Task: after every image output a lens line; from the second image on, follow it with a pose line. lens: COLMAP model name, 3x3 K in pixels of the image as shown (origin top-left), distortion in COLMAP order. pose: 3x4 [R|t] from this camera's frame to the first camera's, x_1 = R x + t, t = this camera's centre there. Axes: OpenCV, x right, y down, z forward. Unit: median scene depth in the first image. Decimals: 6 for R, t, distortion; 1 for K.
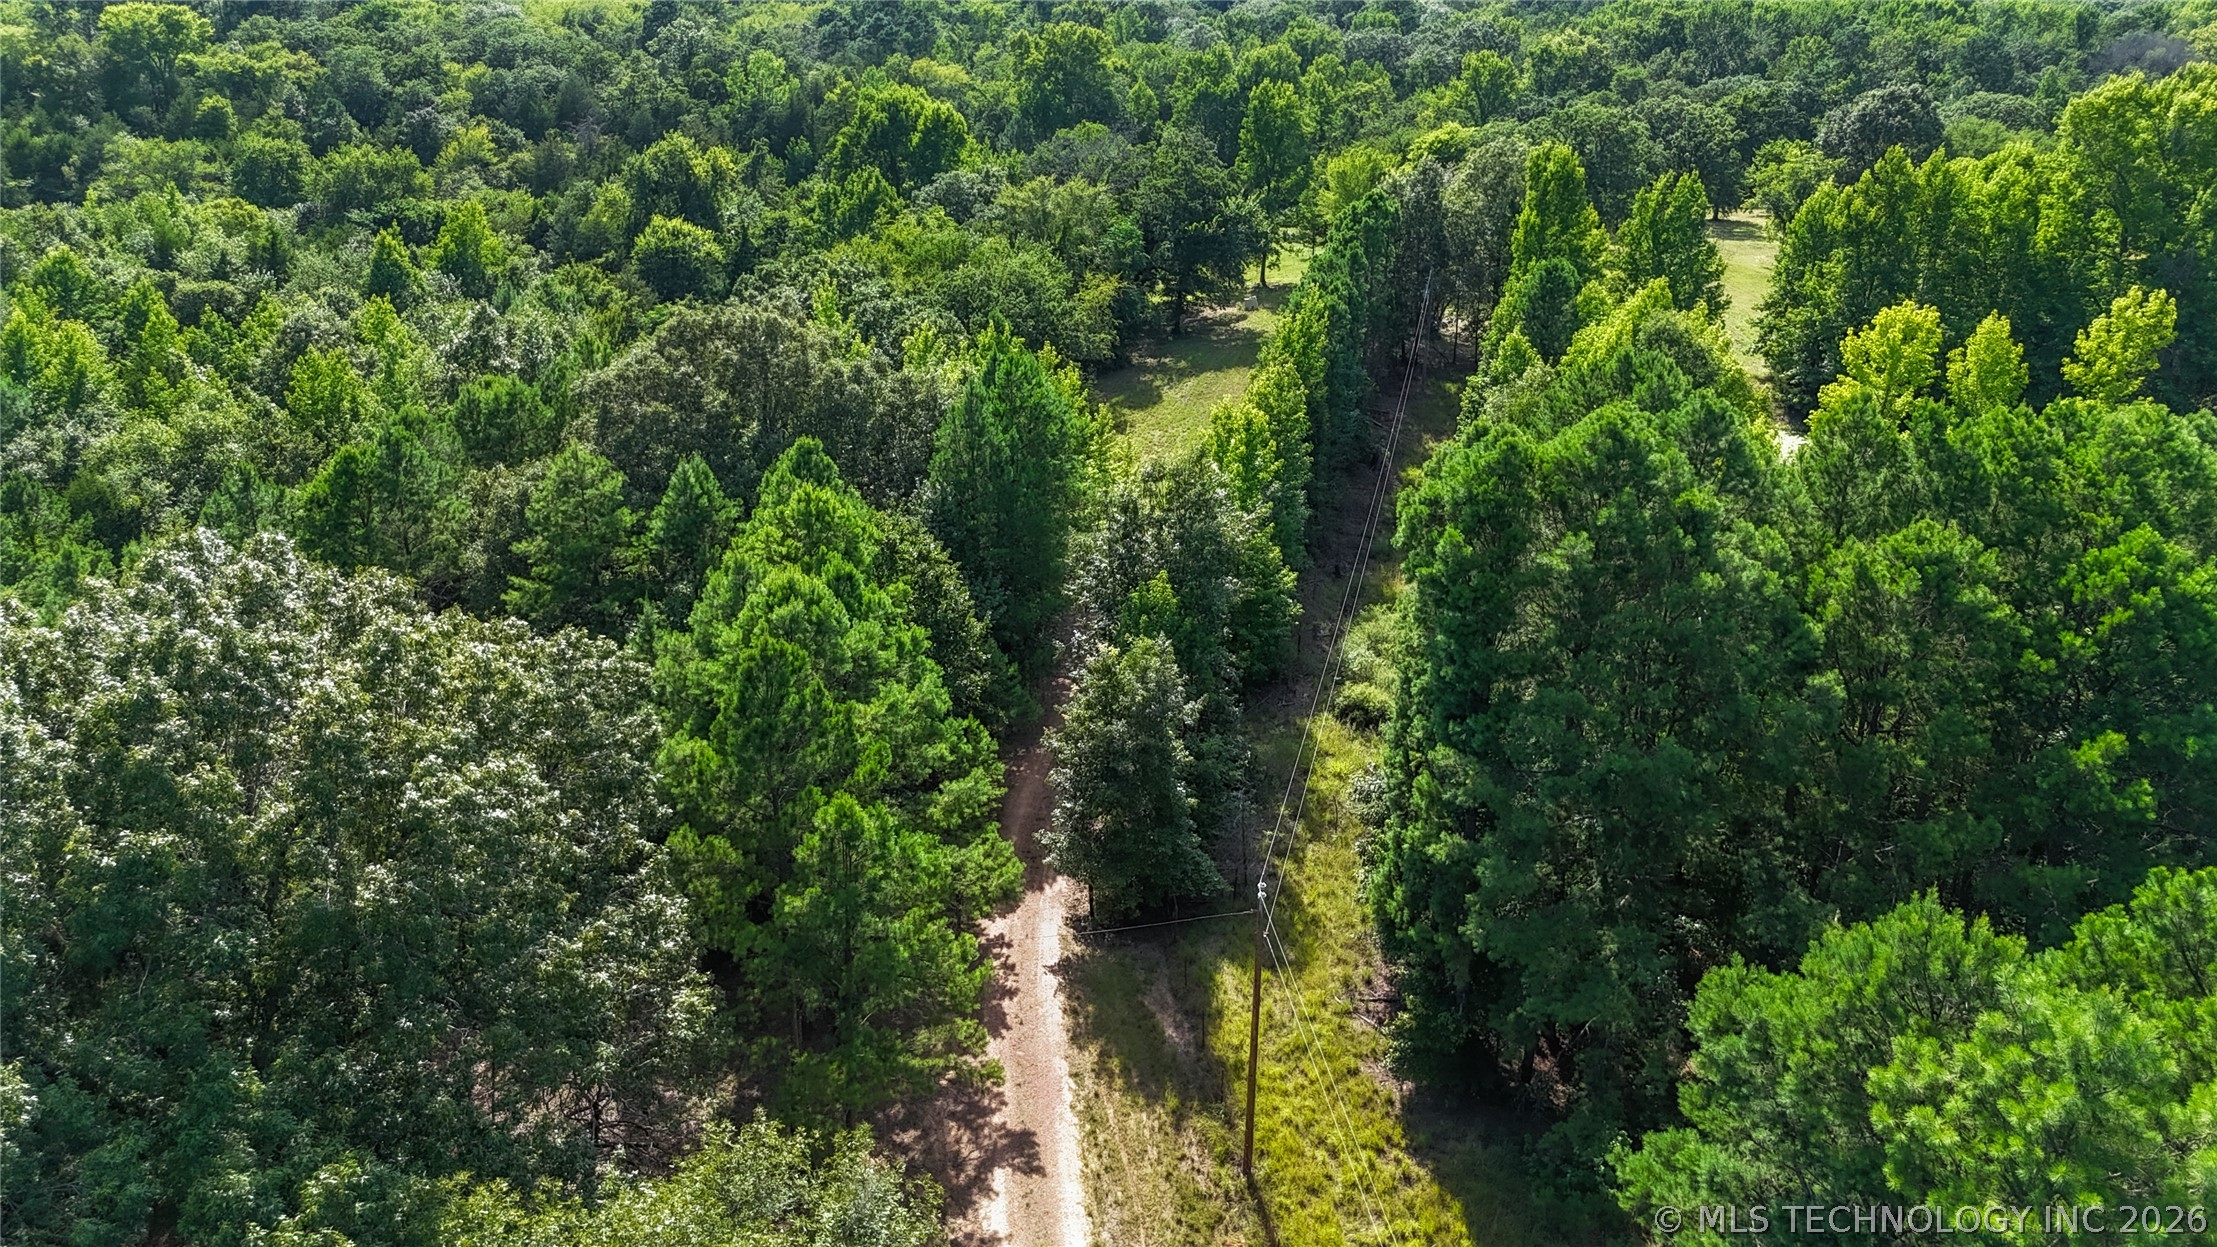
lens RADIAL K [[1616.4, 0, 1108.5], [0, 1616.4, 623.5], [0, 0, 1]] dist [0.066736, -0.065823]
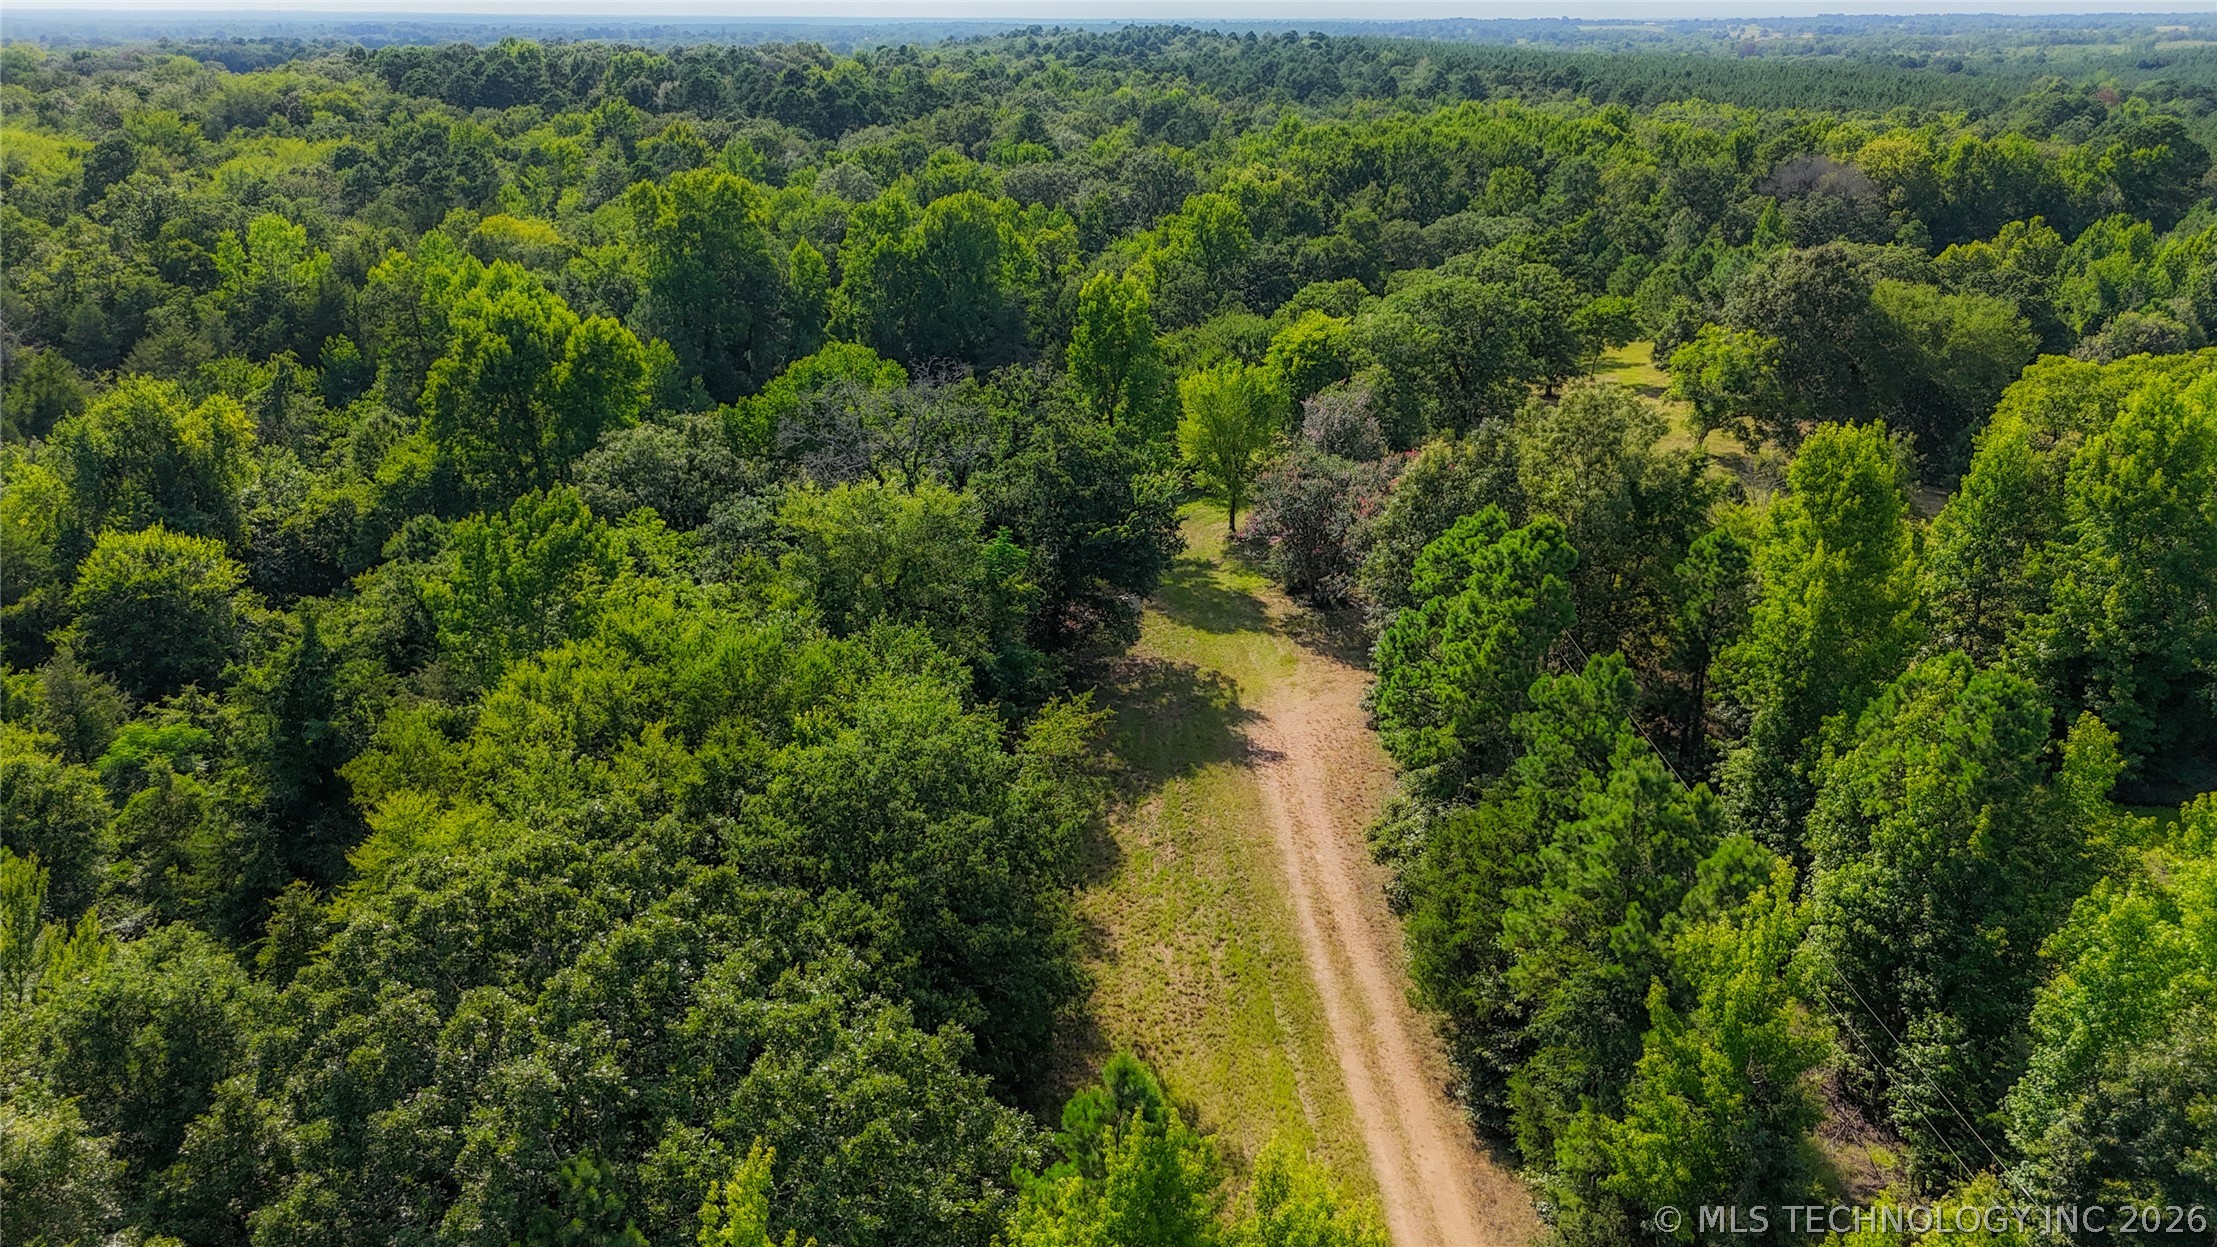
lens RADIAL K [[1616.4, 0, 1108.5], [0, 1616.4, 623.5], [0, 0, 1]] dist [0.066736, -0.065823]
pose [[0.962701, -0.092170, 0.254386, -0.054495], [0.107876, 0.992982, -0.048466, -0.094331], [-0.248133, 0.074100, 0.965888, 0.215383]]
